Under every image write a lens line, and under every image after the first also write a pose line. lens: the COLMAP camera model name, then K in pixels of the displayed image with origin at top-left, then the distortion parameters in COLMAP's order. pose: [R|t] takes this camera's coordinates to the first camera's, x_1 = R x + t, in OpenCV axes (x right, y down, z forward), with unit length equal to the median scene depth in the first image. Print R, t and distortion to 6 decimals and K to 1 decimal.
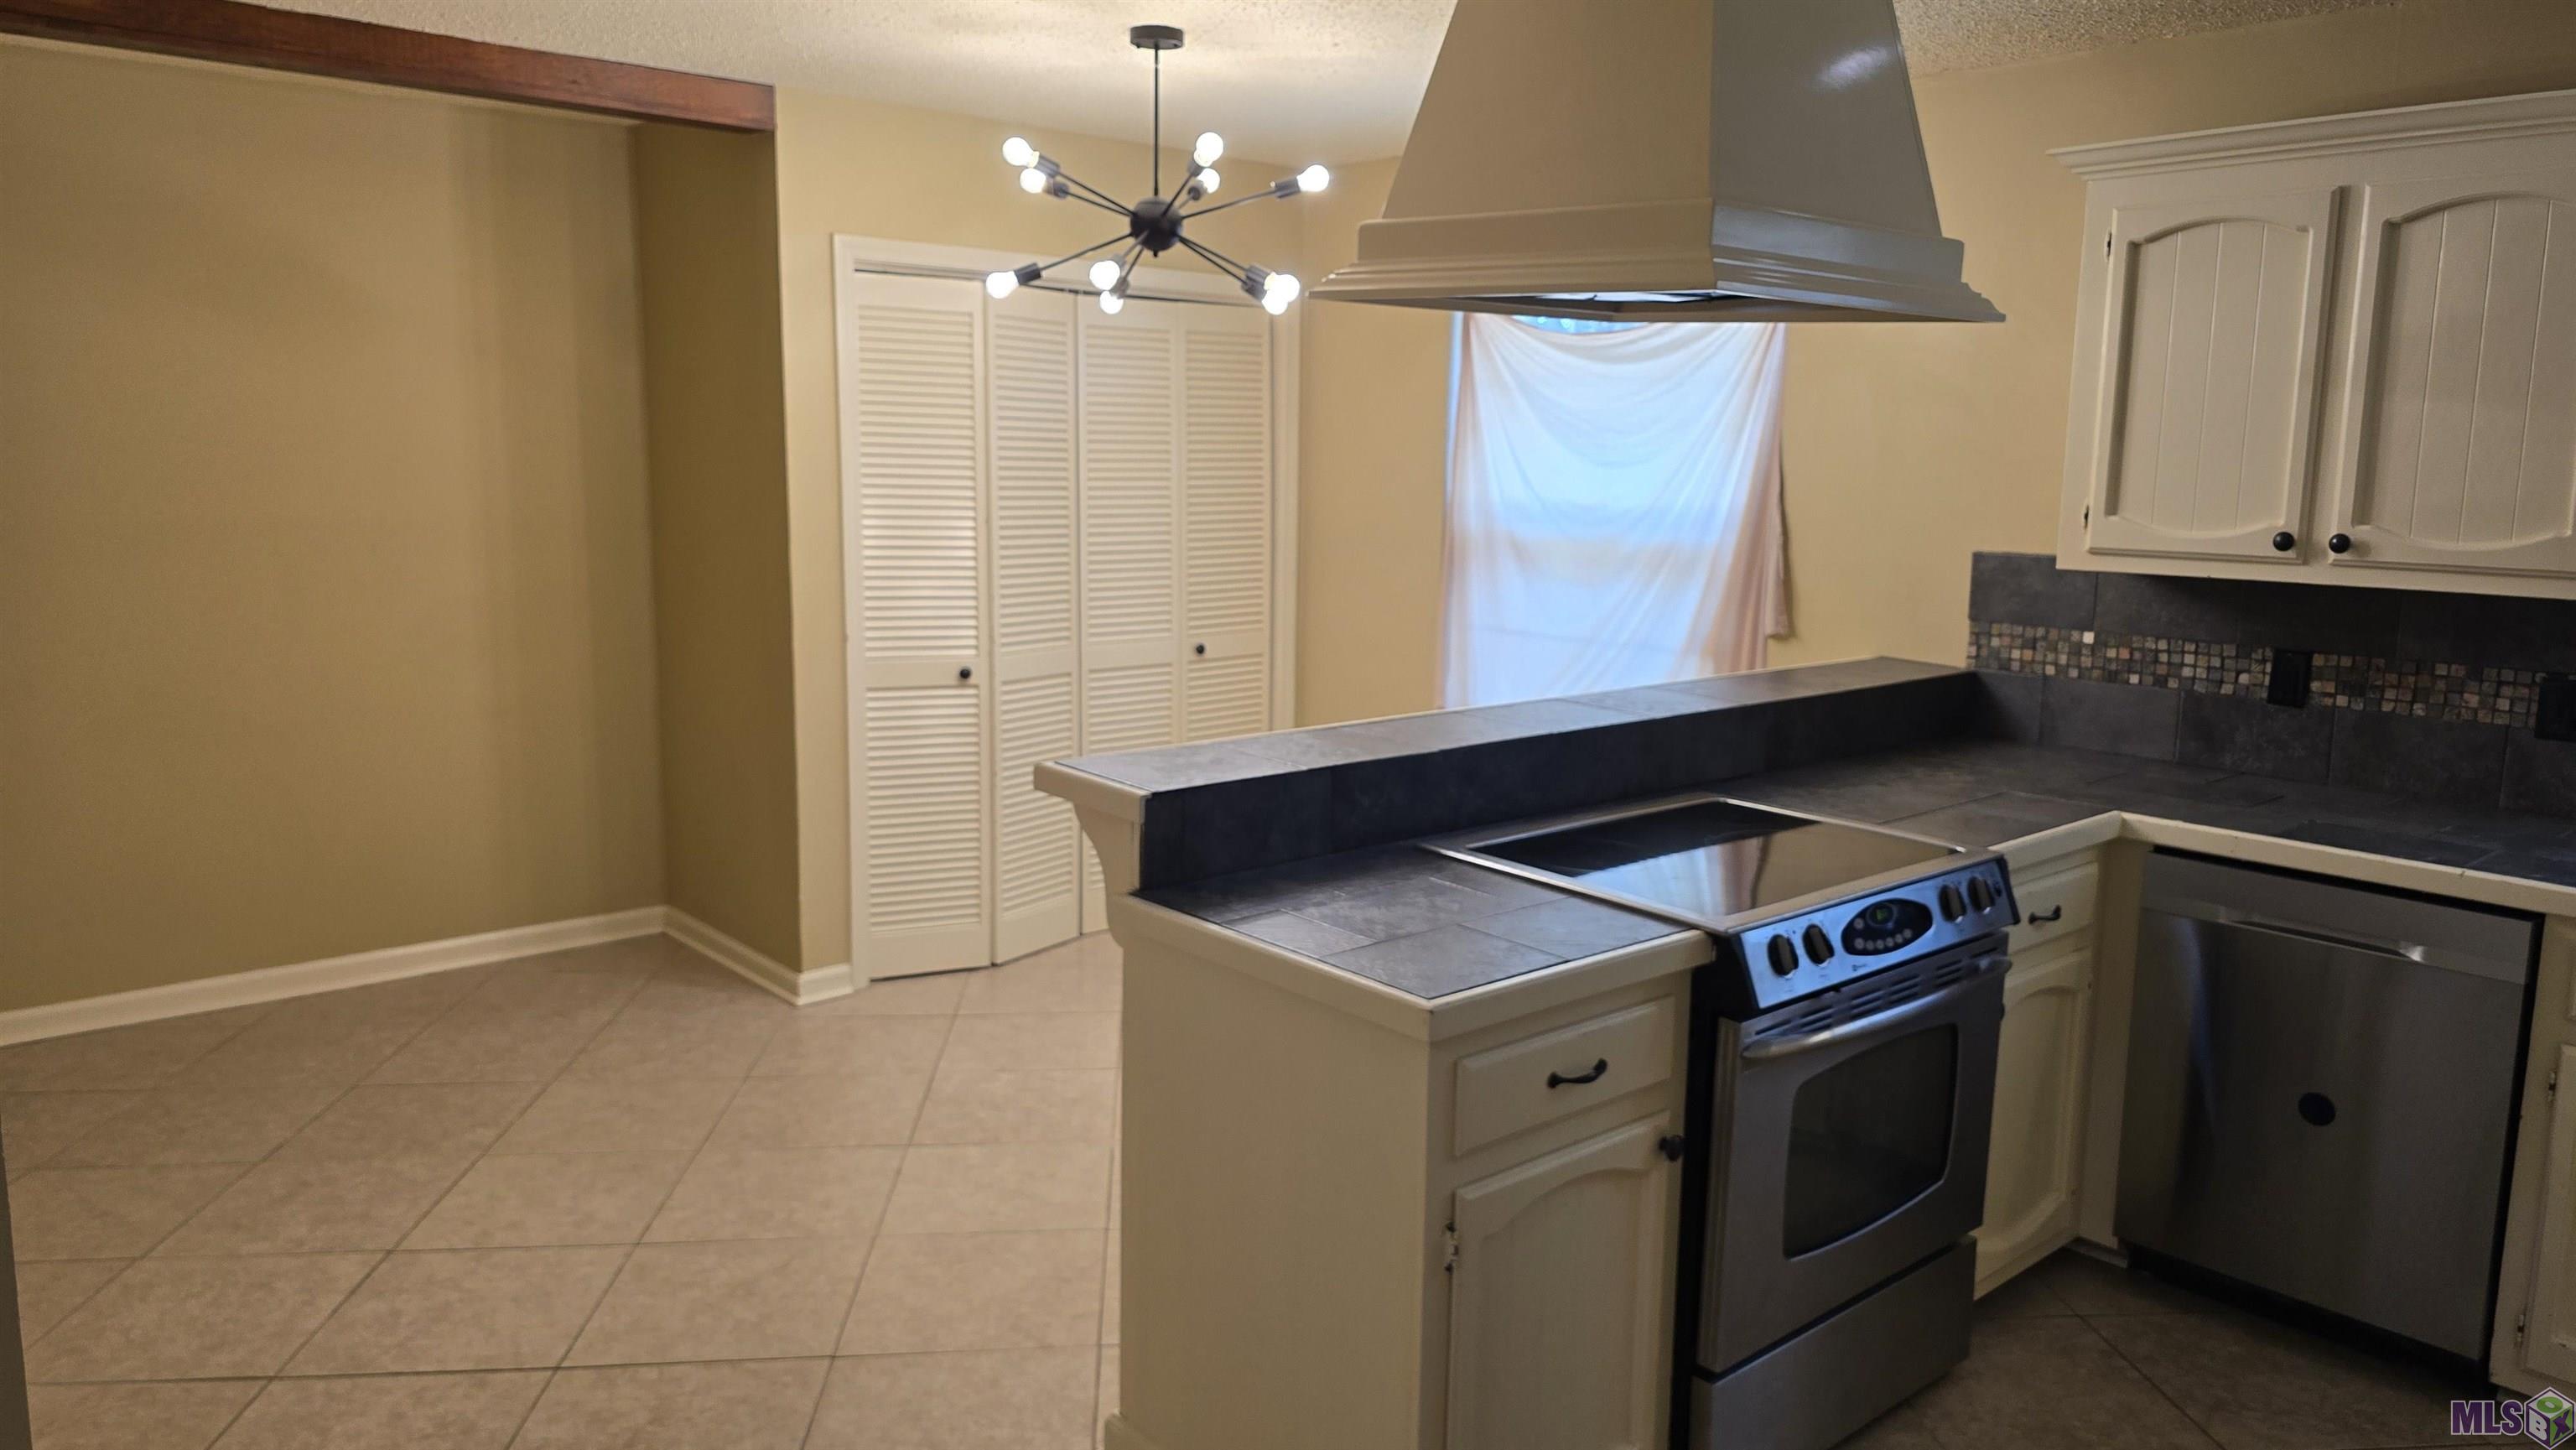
lens RADIAL K [[1768.7, 0, 1290.6], [0, 1768.7, 687.7], [0, 0, 1]] dist [0.063943, -0.049193]
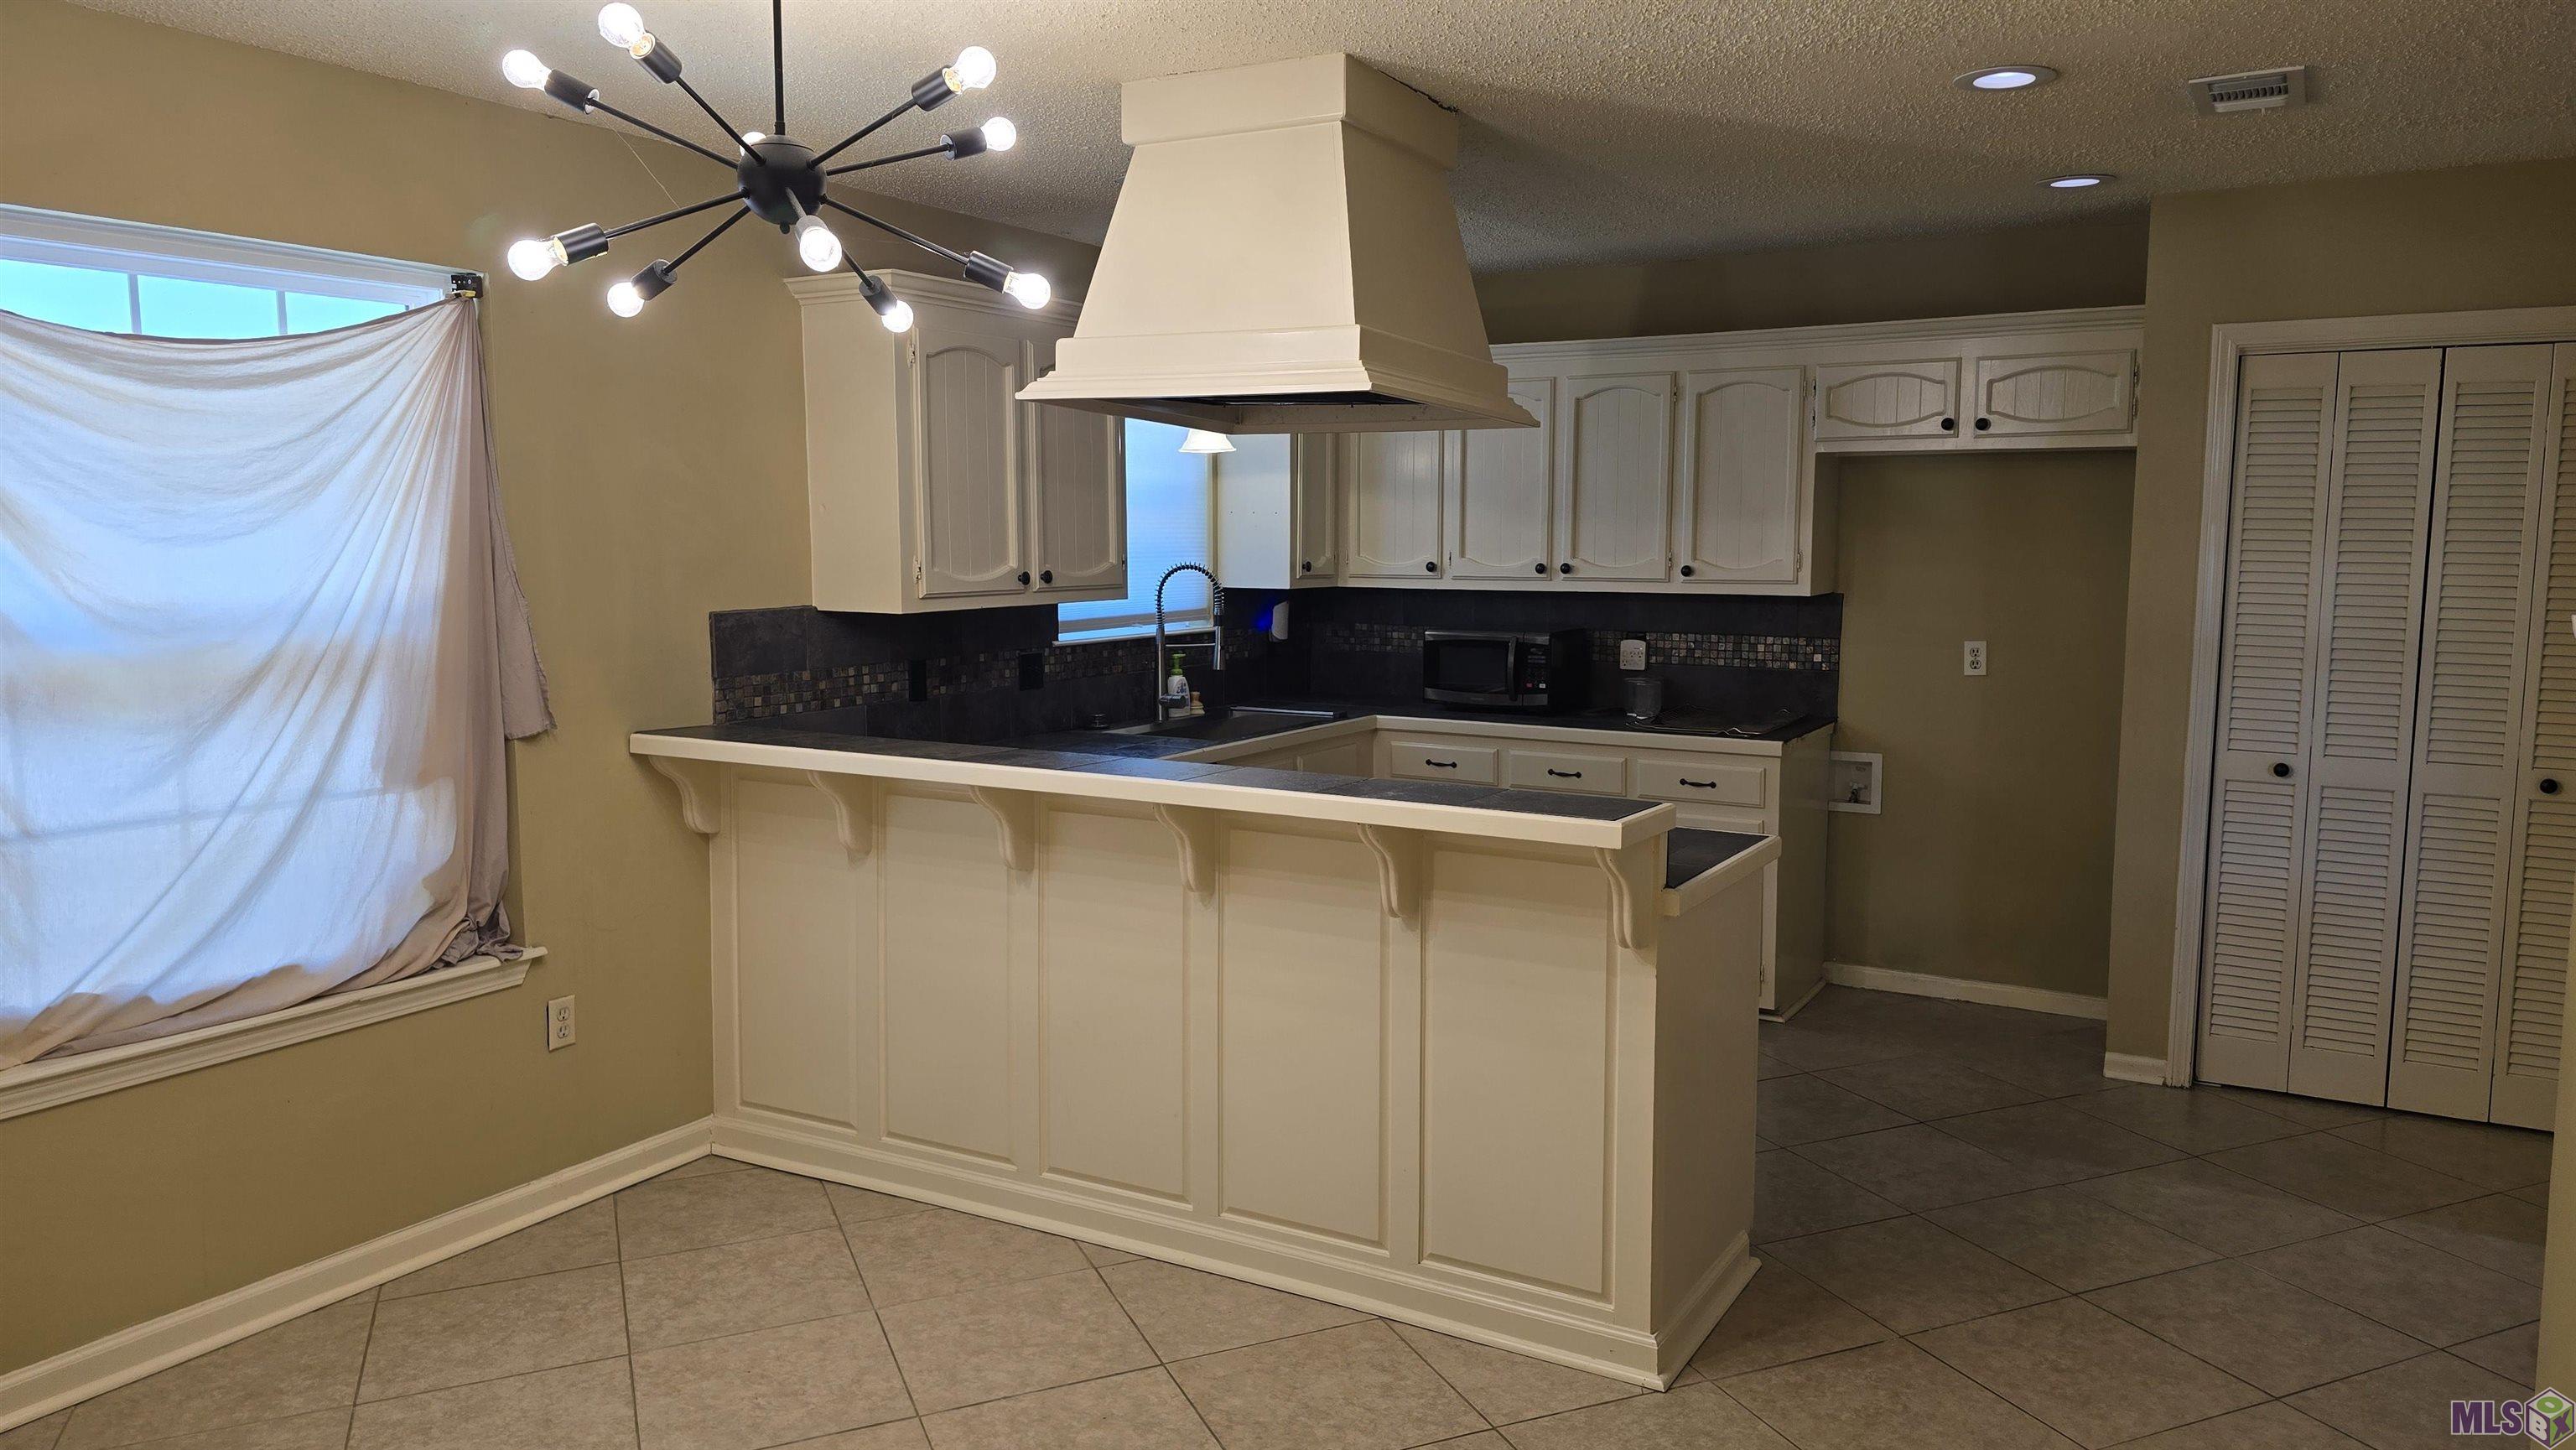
lens RADIAL K [[1768.7, 0, 1295.1], [0, 1768.7, 731.1], [0, 0, 1]] dist [0.063943, -0.049193]
pose [[-0.339565, -0.129149, 0.931674, -0.797723], [0.119157, 0.976641, 0.178811, -0.172320], [-0.933004, 0.171734, -0.316244, 1.139715]]
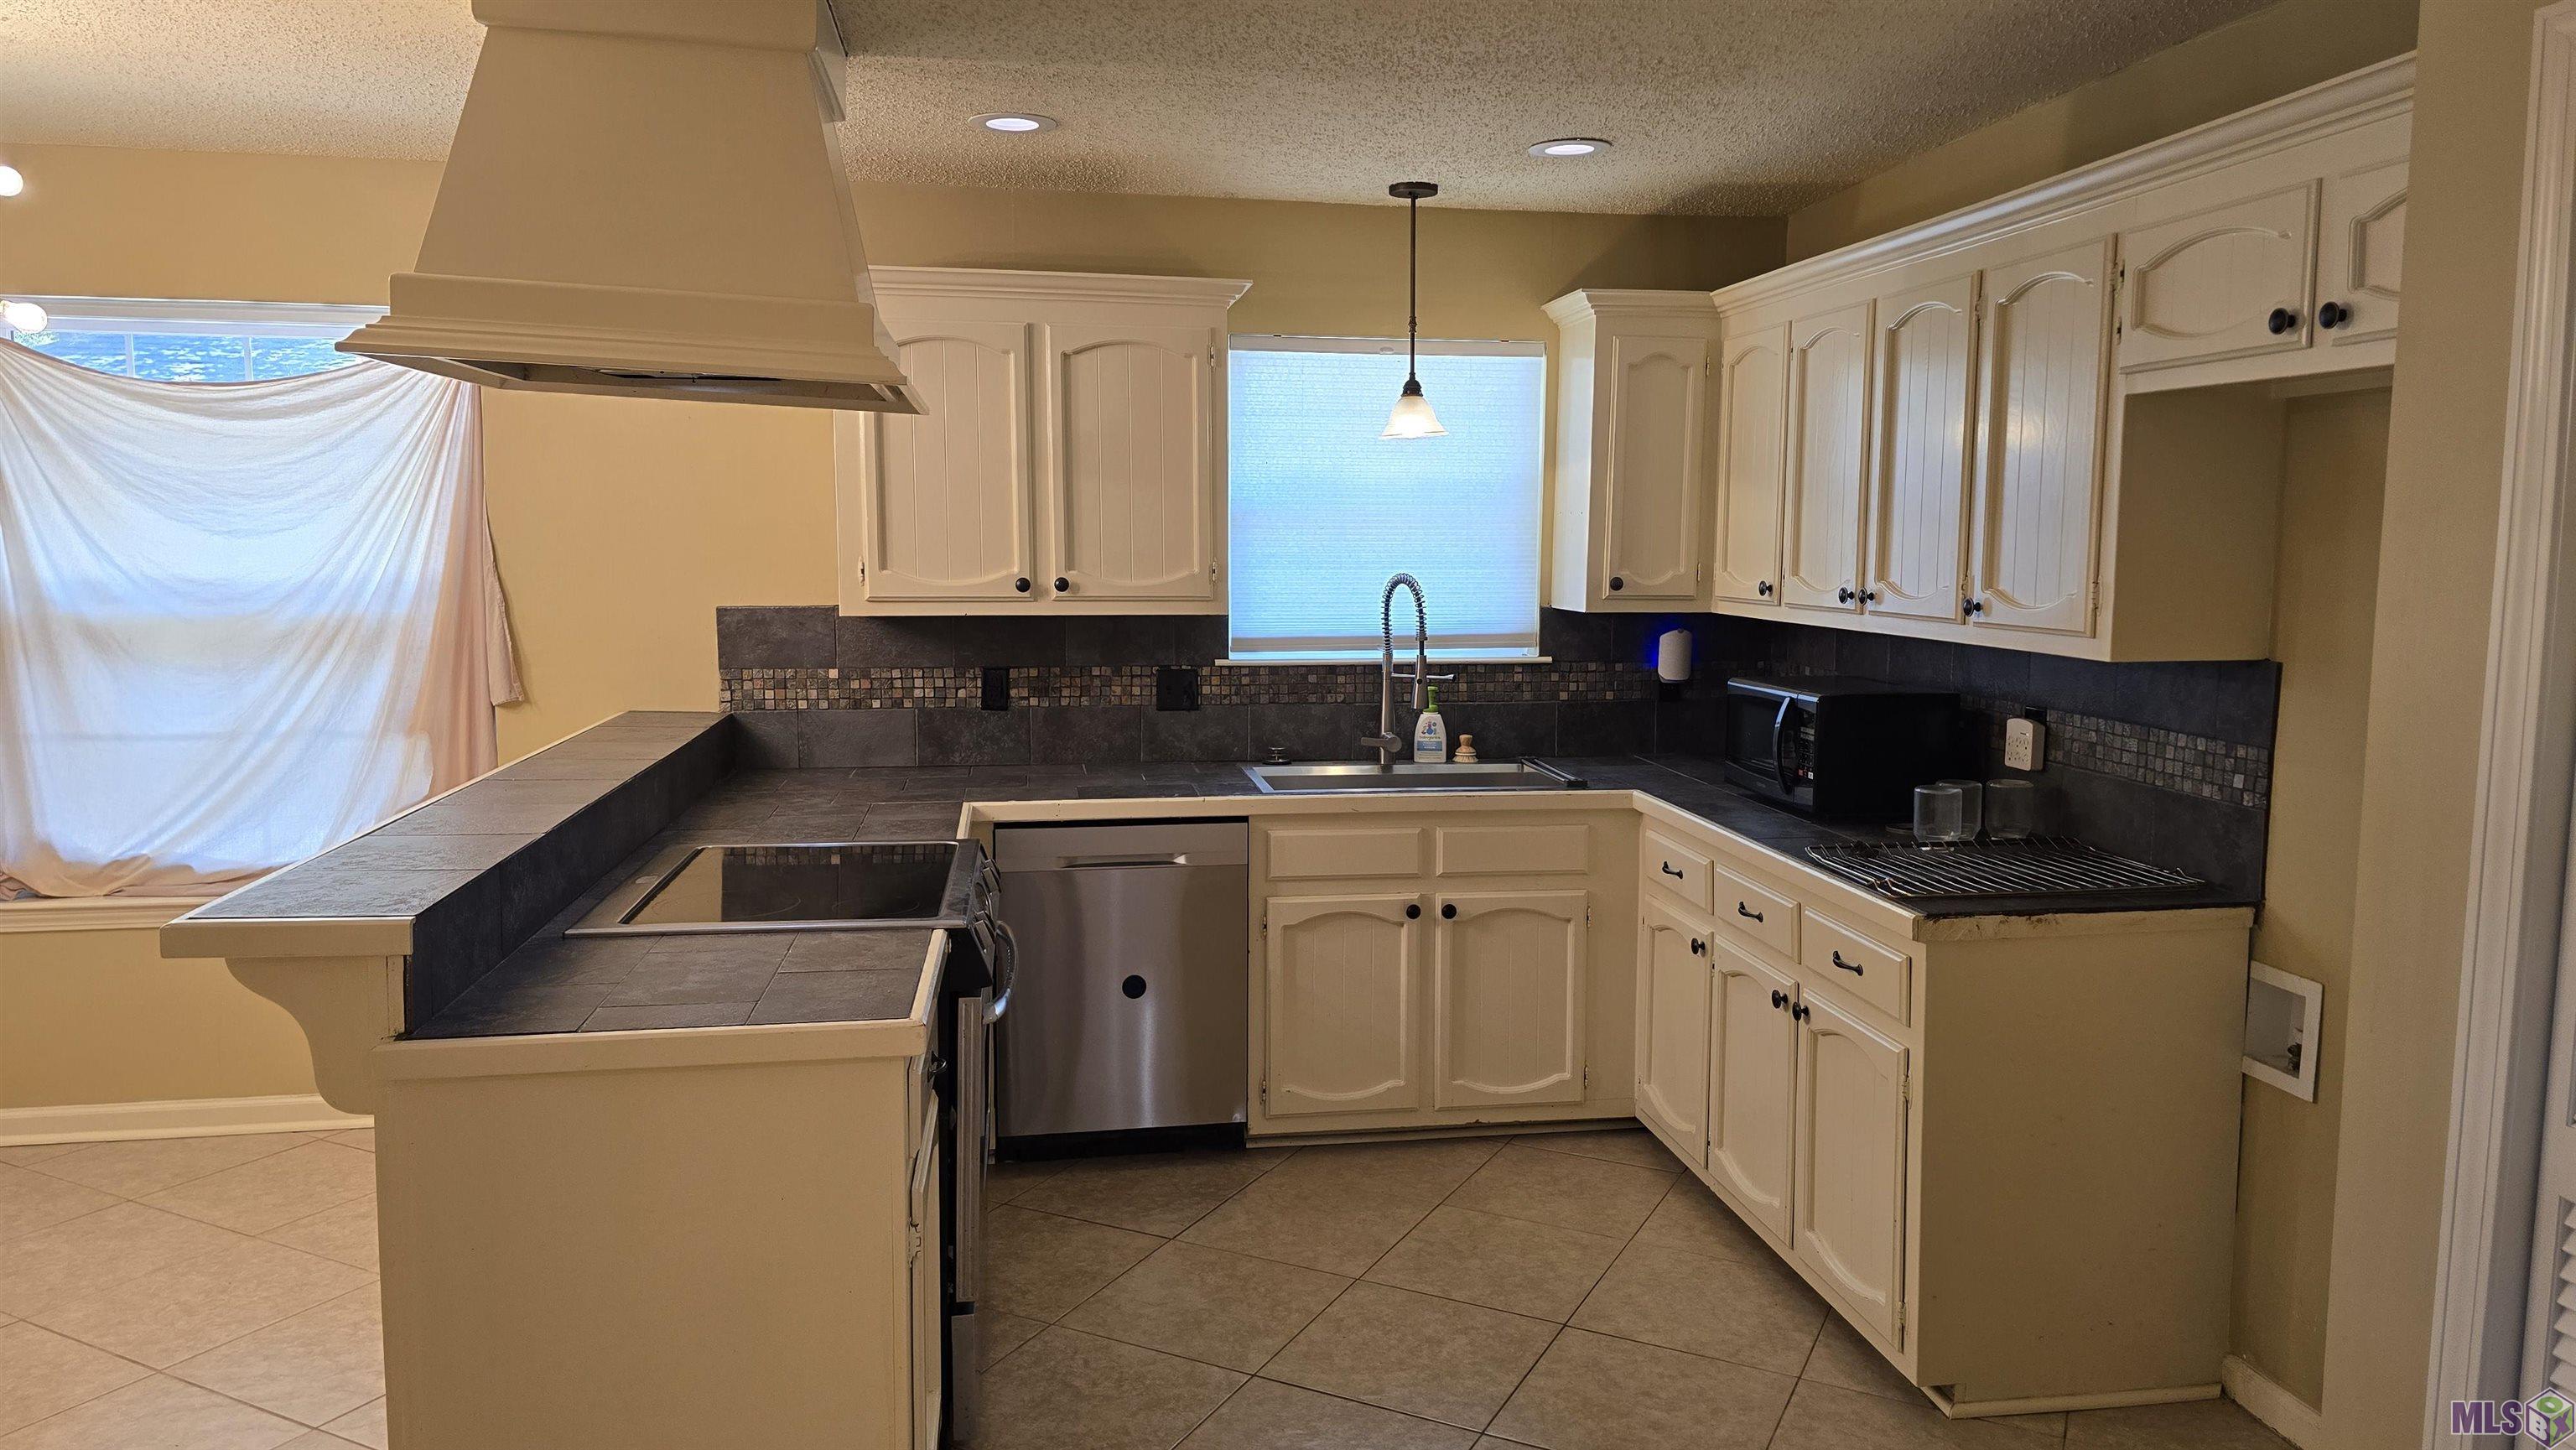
lens RADIAL K [[1768.7, 0, 1342.0], [0, 1768.7, 714.8], [0, 0, 1]] dist [0.063943, -0.049193]
pose [[0.525398, -0.105355, 0.844309, -0.399517], [0.120066, 0.991555, 0.049014, -0.019298], [-0.842342, 0.075621, 0.533611, 0.091631]]
